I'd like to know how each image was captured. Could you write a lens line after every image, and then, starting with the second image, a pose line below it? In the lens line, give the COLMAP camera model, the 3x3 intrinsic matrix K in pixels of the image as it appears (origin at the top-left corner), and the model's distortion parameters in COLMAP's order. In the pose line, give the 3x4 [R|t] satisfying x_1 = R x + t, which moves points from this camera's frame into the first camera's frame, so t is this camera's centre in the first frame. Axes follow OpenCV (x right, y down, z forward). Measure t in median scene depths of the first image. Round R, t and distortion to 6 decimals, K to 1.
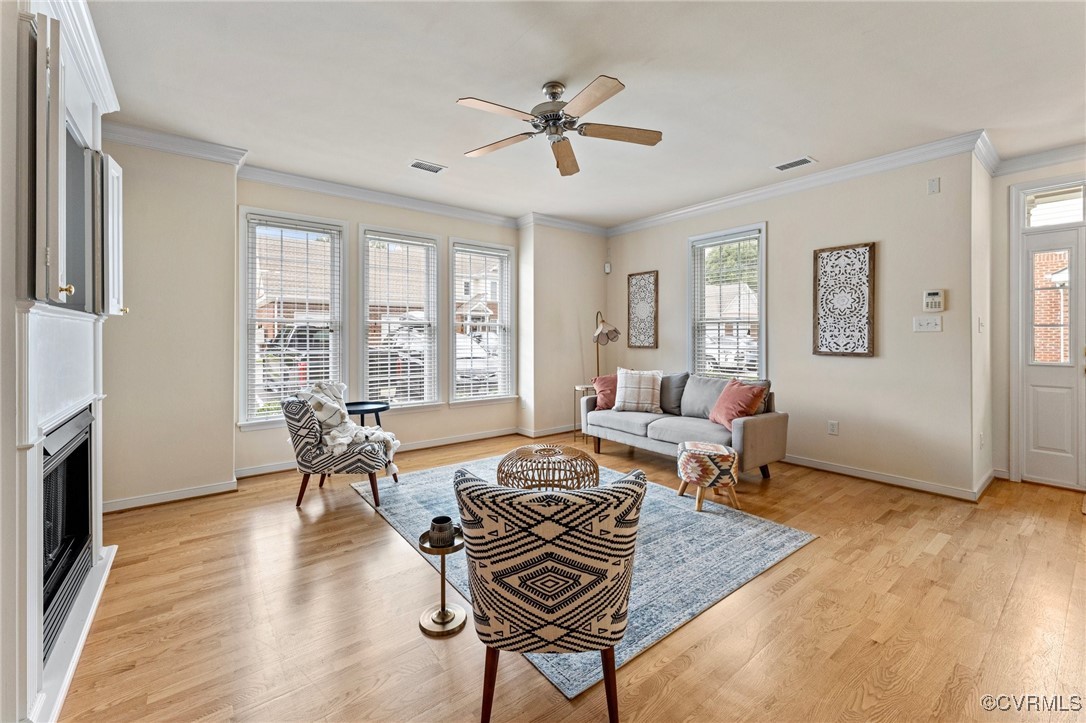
lens RADIAL K [[441.4, 0, 534.9], [0, 441.4, 339.6], [0, 0, 1]] dist [0.000918, 0.000353]
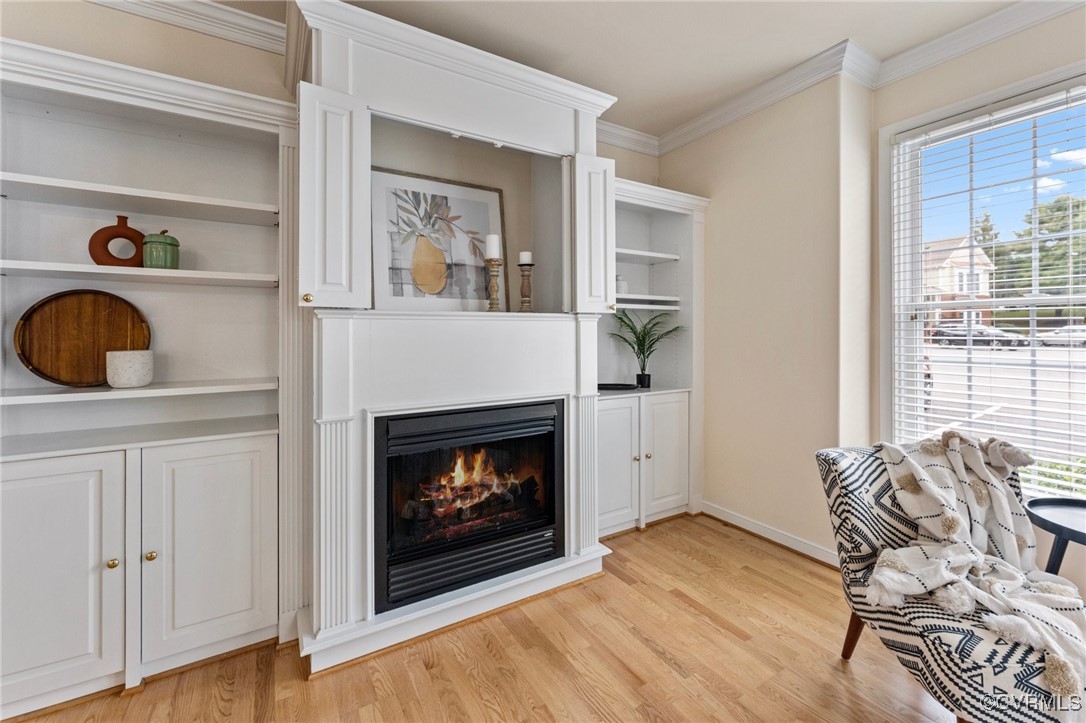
lens RADIAL K [[441.4, 0, 541.2], [0, 441.4, 336.0], [0, 0, 1]] dist [0.000918, 0.000353]
pose [[-0.103672, 0.007025, -0.994587, 0.016427], [-0.002944, 0.999969, 0.007370, -0.005996], [0.994607, 0.003692, -0.103649, 0.512505]]
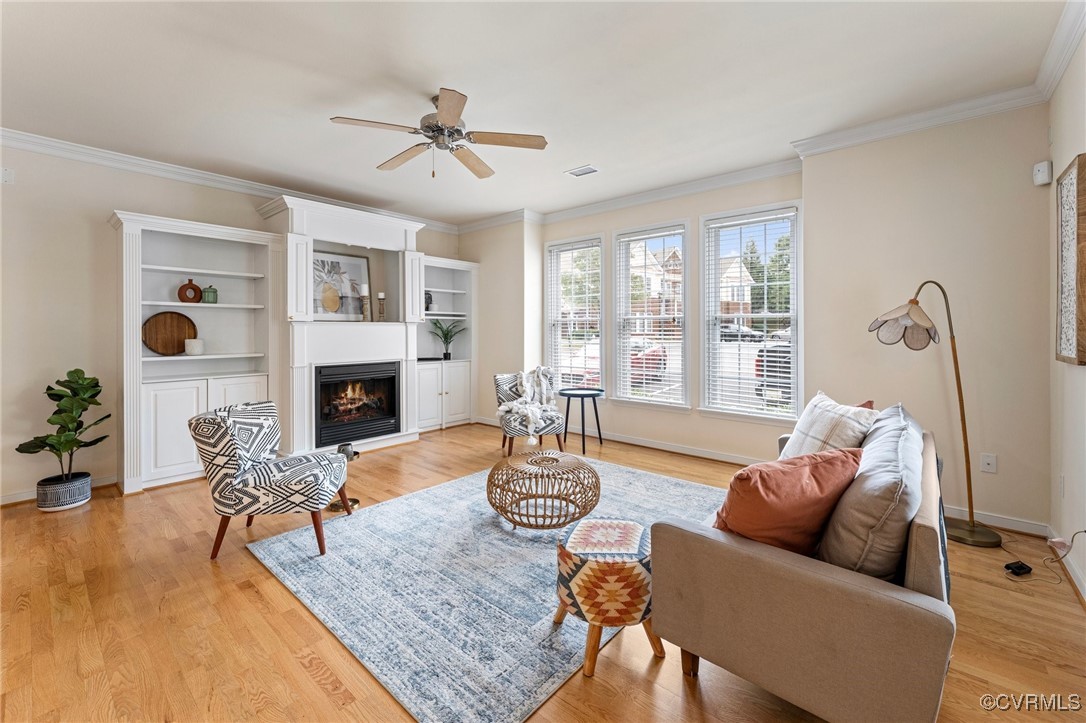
lens RADIAL K [[441.4, 0, 540.9], [0, 441.4, 336.4], [0, 0, 1]] dist [0.000918, 0.000353]
pose [[0.205868, 0.012835, -0.978496, 0.679079], [-0.004363, 0.999916, 0.012198, -0.007982], [0.978570, 0.001758, 0.205906, 0.605405]]
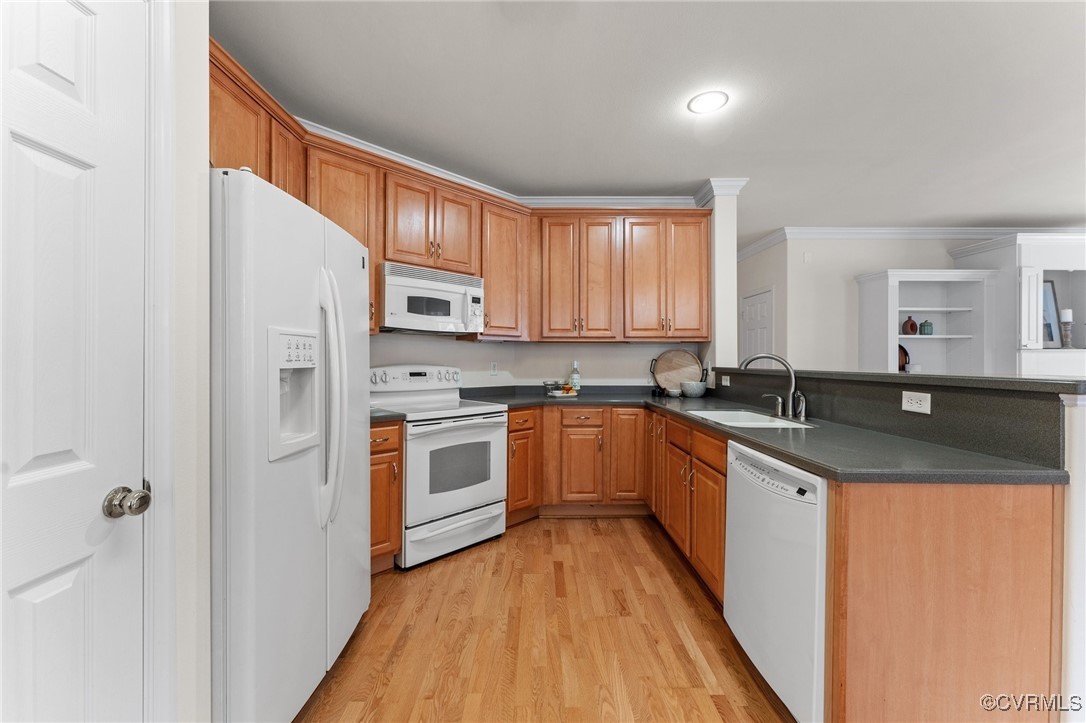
lens RADIAL K [[441.4, 0, 537.5], [0, 441.4, 355.5], [0, 0, 1]] dist [0.000918, 0.000353]
pose [[-0.597326, -0.005271, -0.801981, 1.101670], [-0.006843, 0.999975, -0.001476, -0.003852], [0.801969, 0.004606, -0.597347, 0.010937]]
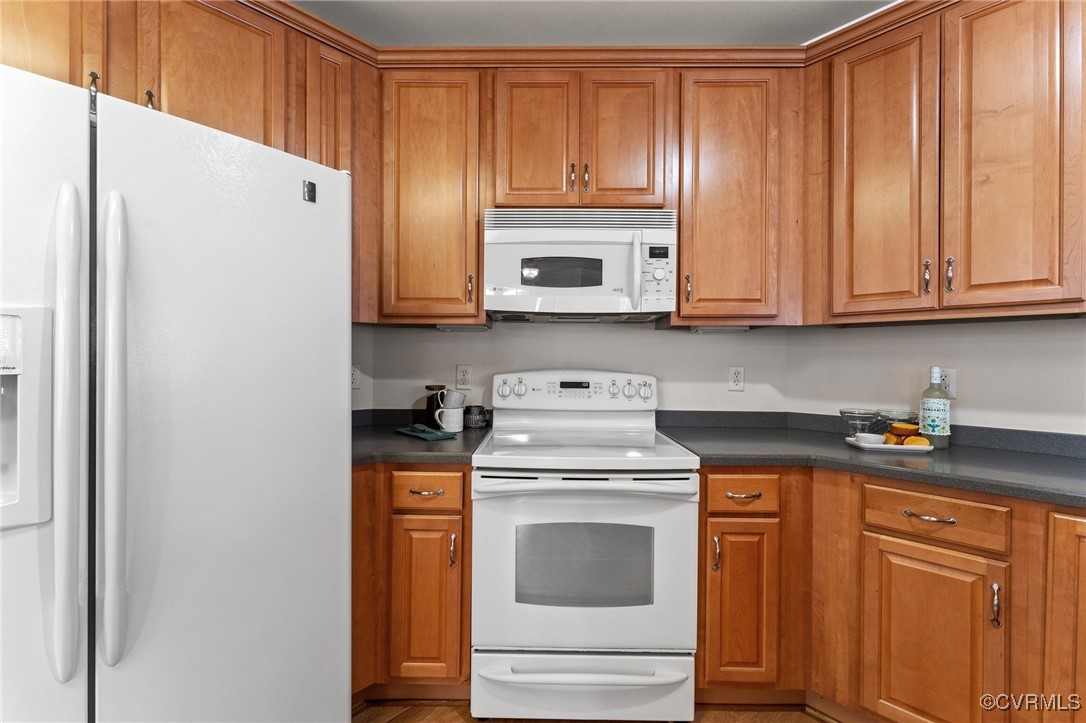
lens RADIAL K [[441.4, 0, 536.6], [0, 441.4, 359.1], [0, 0, 1]] dist [0.000918, 0.000353]
pose [[-0.990899, -0.003424, -0.134563, 0.734061], [-0.004411, 0.999965, 0.007039, -0.002649], [0.134534, 0.007568, -0.990880, -0.131688]]
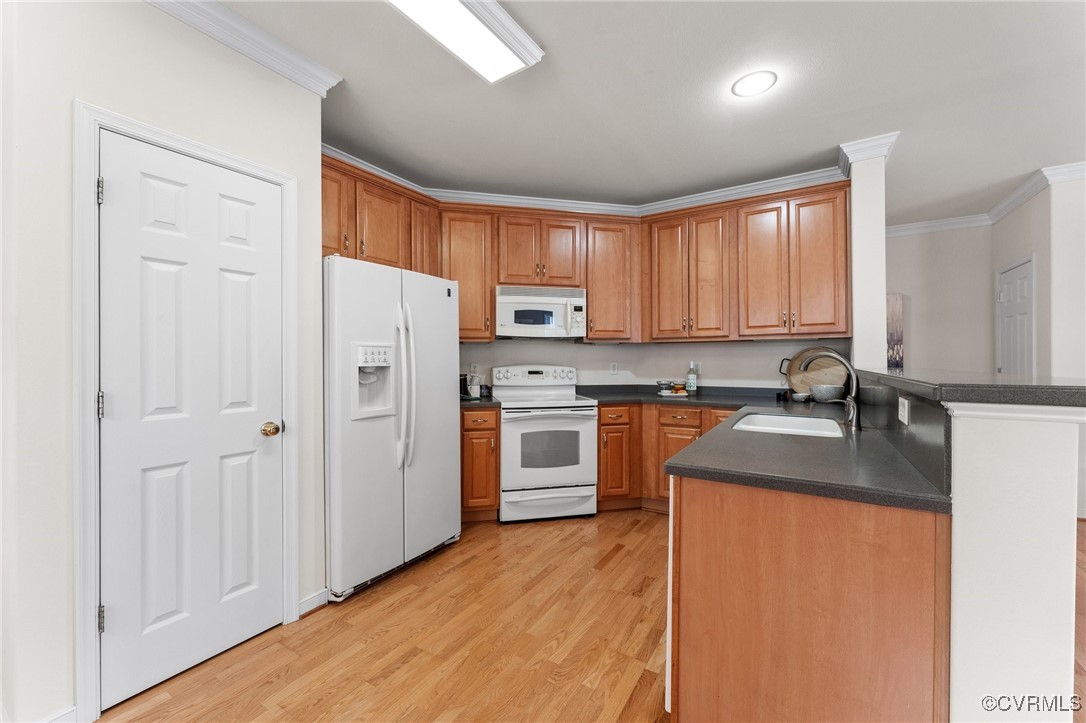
lens RADIAL K [[441.4, 0, 536.6], [0, 441.4, 355.9], [0, 0, 1]] dist [0.000918, 0.000353]
pose [[-0.934420, 0.002338, -0.356166, 0.949018], [0.002619, 0.999997, -0.000307, -0.005796], [0.356164, -0.001219, -0.934423, 0.252083]]
